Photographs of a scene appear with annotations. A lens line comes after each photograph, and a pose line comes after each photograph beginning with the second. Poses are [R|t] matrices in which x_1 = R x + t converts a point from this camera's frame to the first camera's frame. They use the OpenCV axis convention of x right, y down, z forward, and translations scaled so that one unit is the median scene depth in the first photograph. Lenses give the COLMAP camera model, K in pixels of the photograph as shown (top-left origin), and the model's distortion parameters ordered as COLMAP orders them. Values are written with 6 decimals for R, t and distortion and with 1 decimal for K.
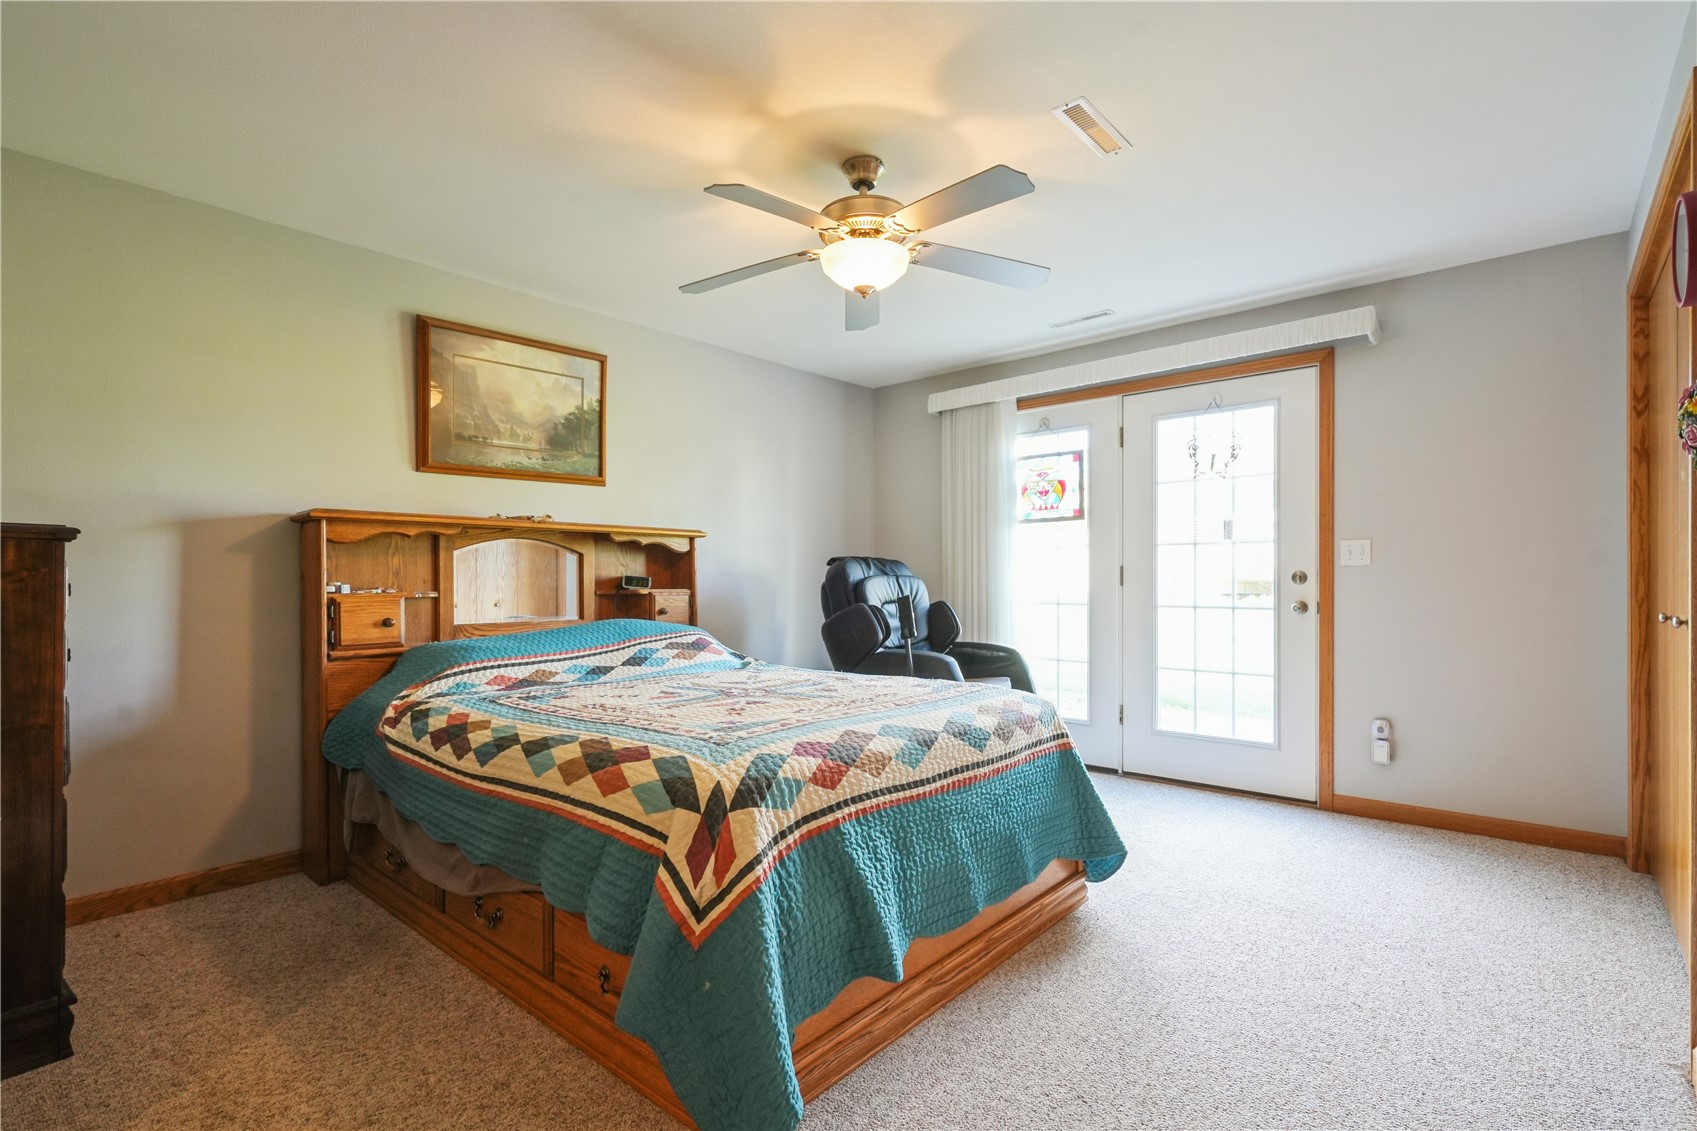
lens RADIAL K [[808.5, 0, 852.9], [0, 808.5, 572.5], [0, 0, 1]] dist [0.000809, -0.001302]
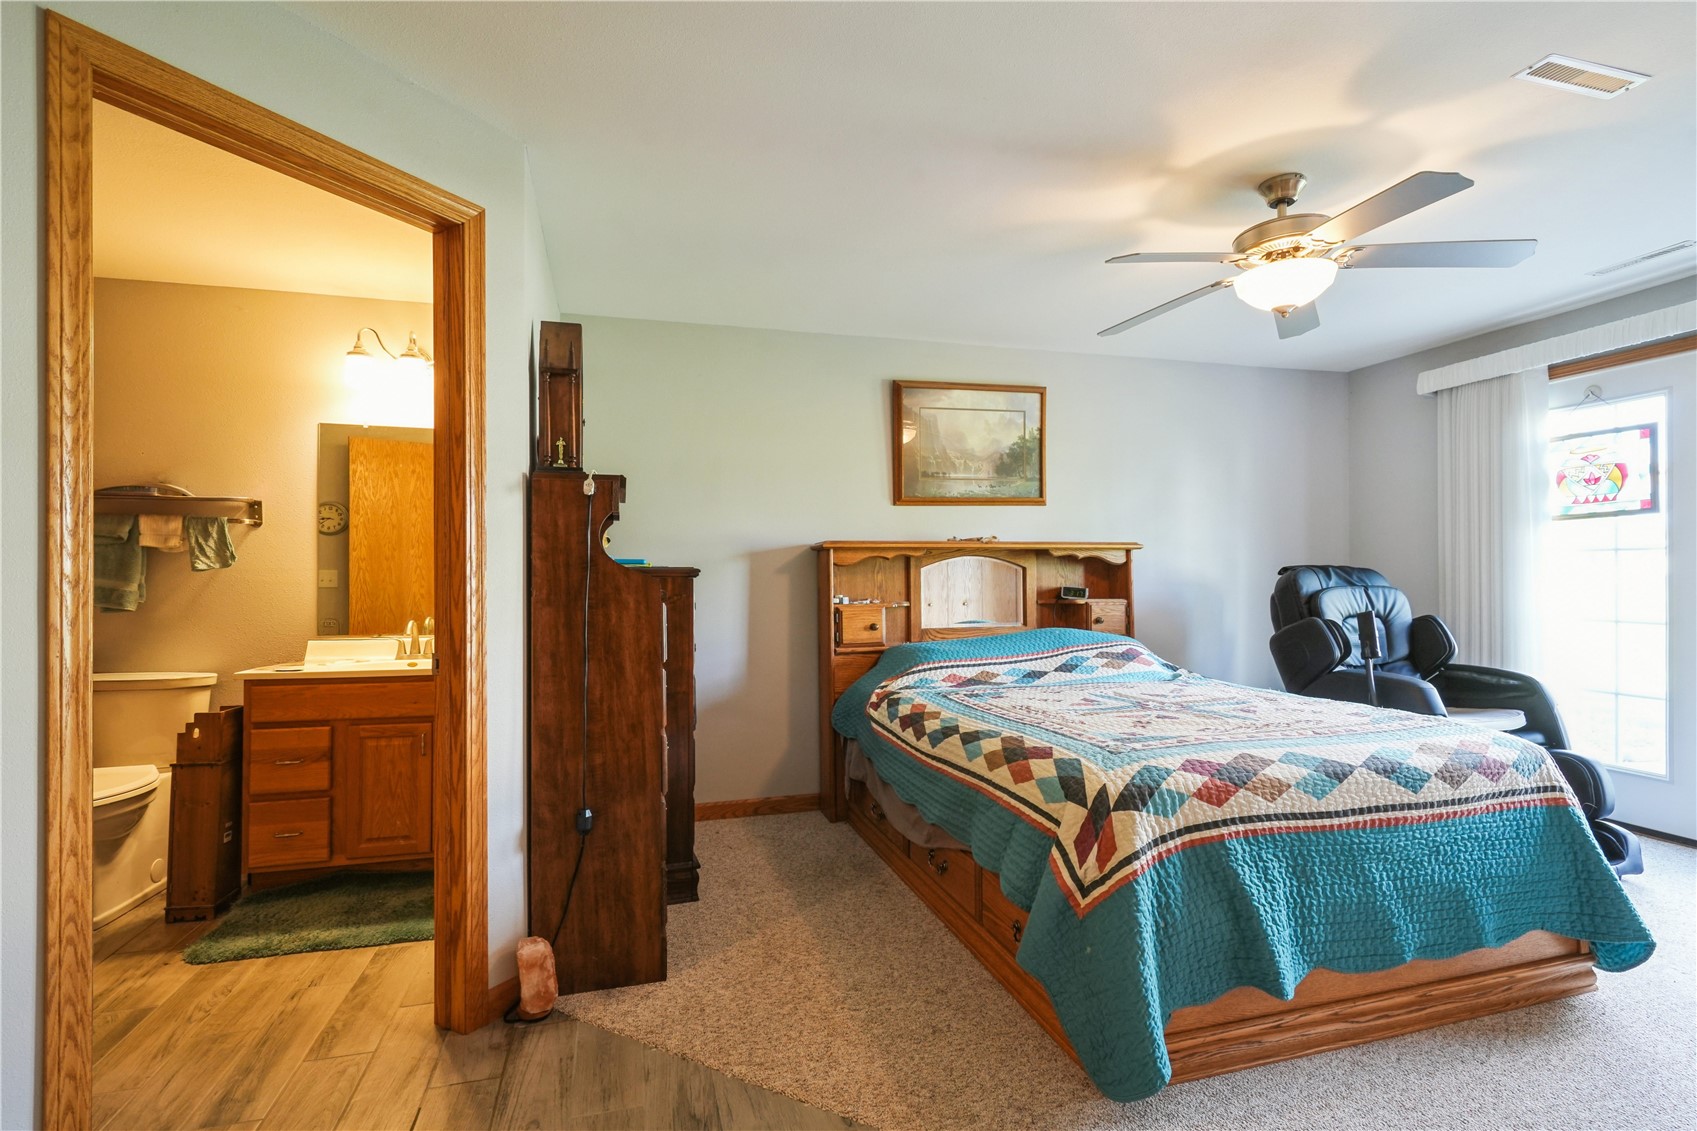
lens RADIAL K [[788.2, 0, 846.1], [0, 788.2, 568.3], [0, 0, 1]] dist [-0.002143, -0.001079]
pose [[0.842942, -0.008273, -0.537941, 0.079707], [0.006374, 0.999965, -0.005390, -0.031459], [0.537967, 0.001114, 0.842965, -0.102666]]
